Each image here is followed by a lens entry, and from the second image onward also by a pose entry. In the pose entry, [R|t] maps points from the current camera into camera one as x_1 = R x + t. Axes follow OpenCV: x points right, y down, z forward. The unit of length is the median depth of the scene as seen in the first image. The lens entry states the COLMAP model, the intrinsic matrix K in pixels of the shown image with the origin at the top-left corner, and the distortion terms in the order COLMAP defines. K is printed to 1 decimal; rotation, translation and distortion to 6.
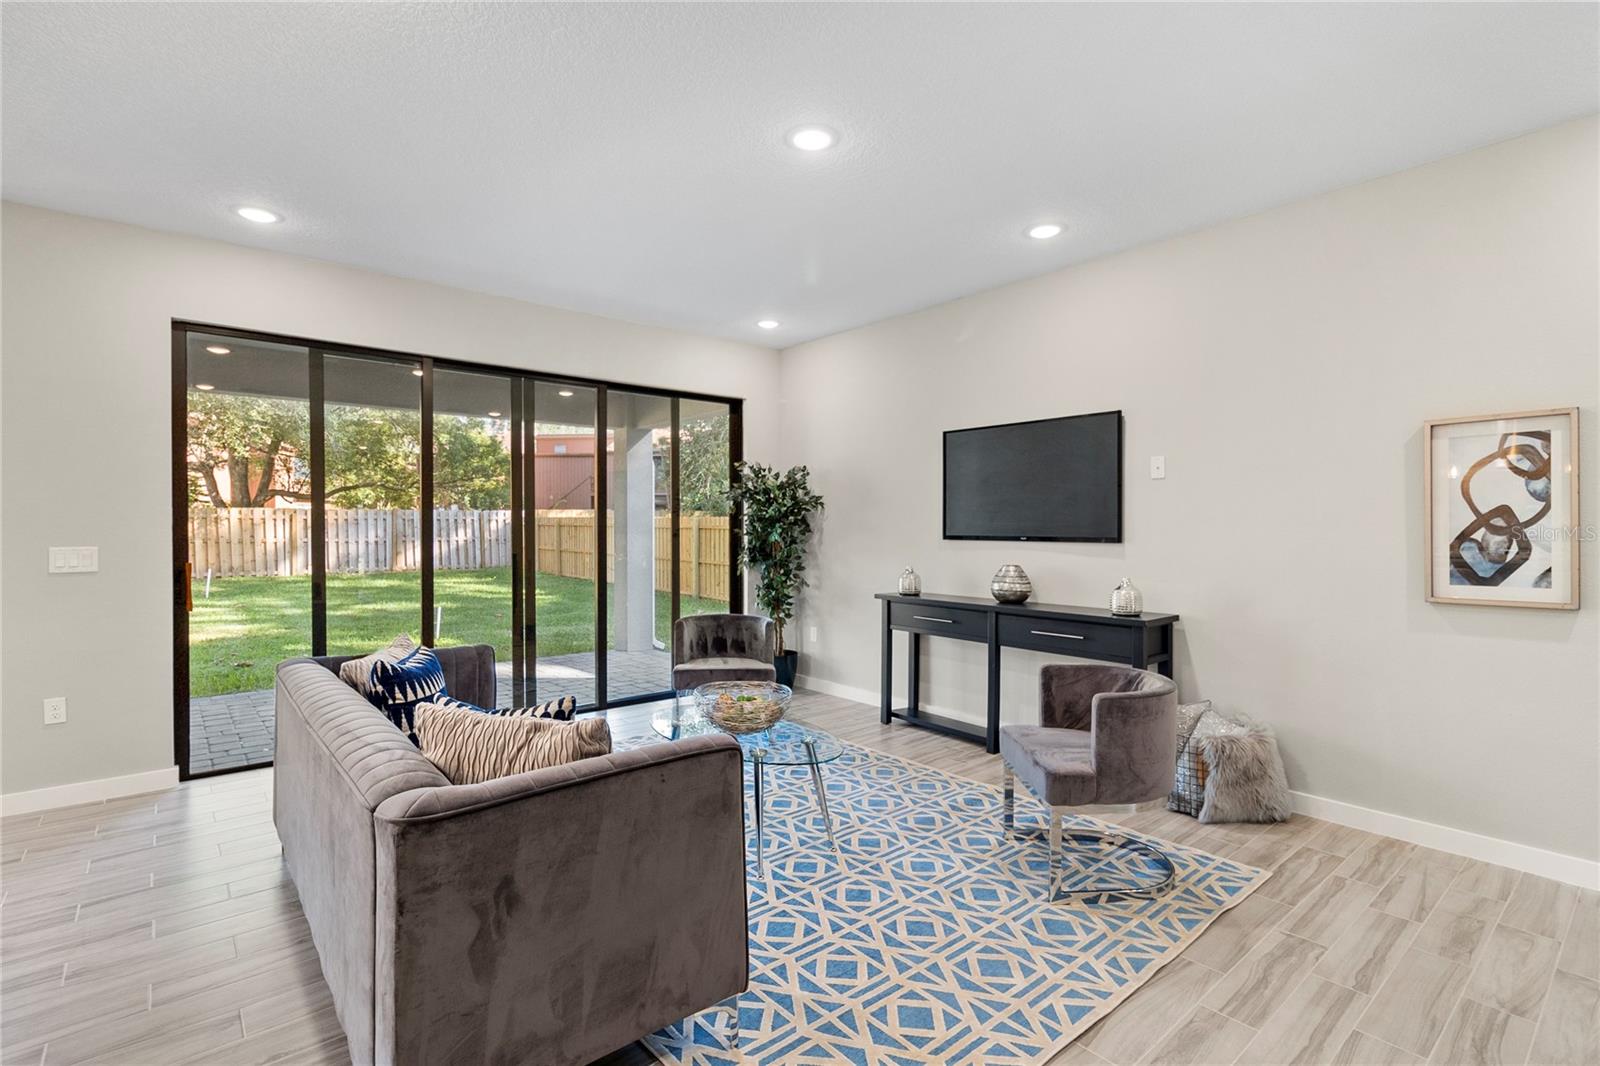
lens RADIAL K [[755.5, 0, 784.2], [0, 755.5, 528.3], [0, 0, 1]] dist [0.005450, 0.000078]
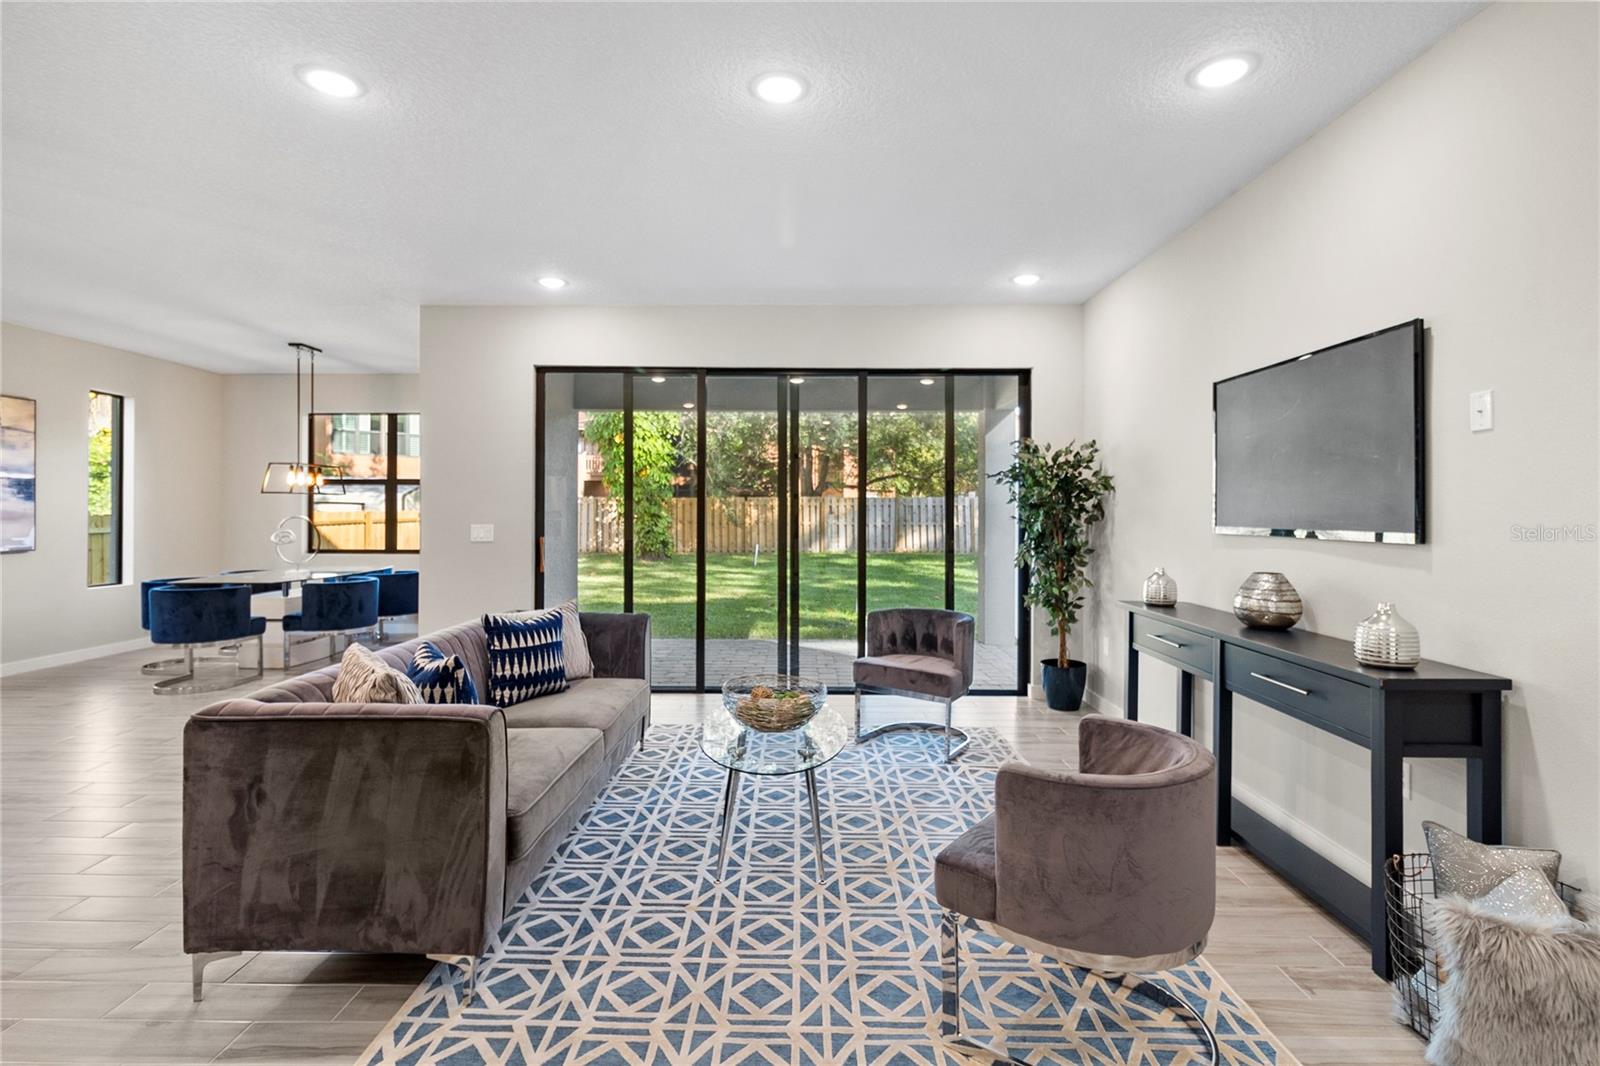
lens RADIAL K [[755.5, 0, 784.5], [0, 755.5, 502.9], [0, 0, 1]] dist [0.005450, 0.000078]
pose [[0.754639, -0.004491, -0.656125, 0.457598], [-0.005814, 0.999892, -0.013531, -0.001435], [0.656115, 0.014026, 0.754531, 0.229570]]
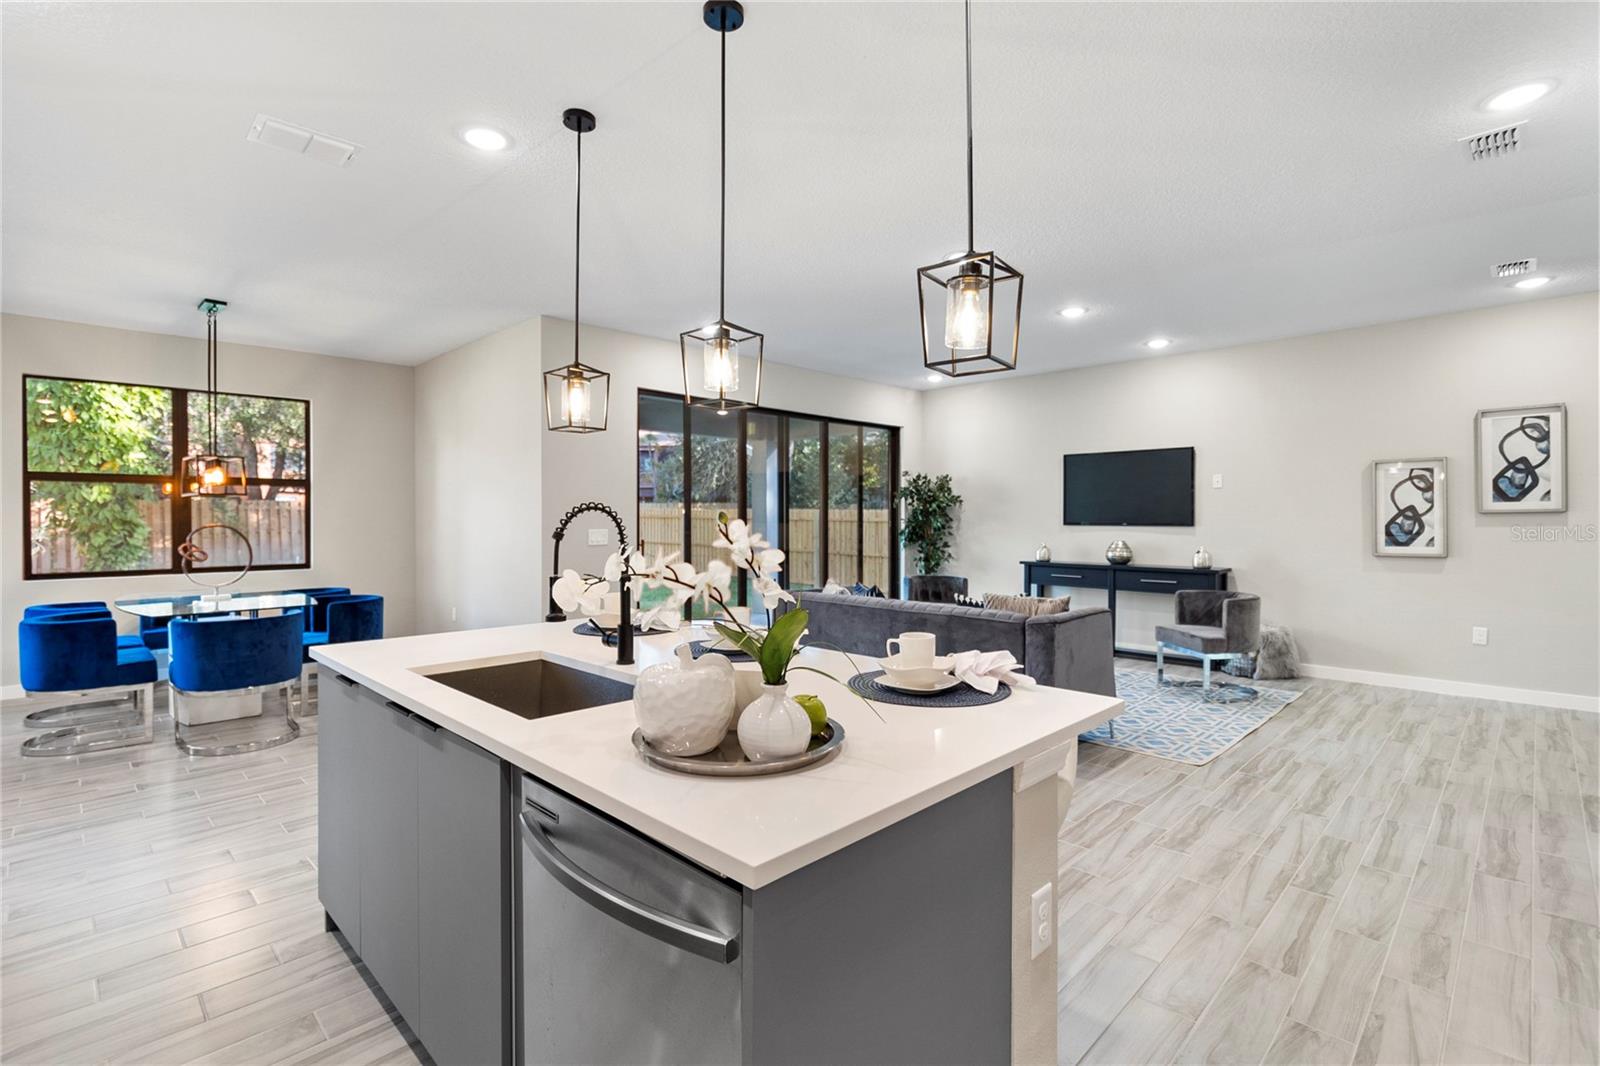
lens RADIAL K [[755.5, 0, 767.3], [0, 755.5, 522.5], [0, 0, 1]] dist [0.005450, 0.000078]
pose [[0.996369, -0.000489, 0.085133, -0.635326], [0.000241, 0.999996, 0.002921, 0.005794], [-0.085134, -0.002890, 0.996365, -0.587111]]
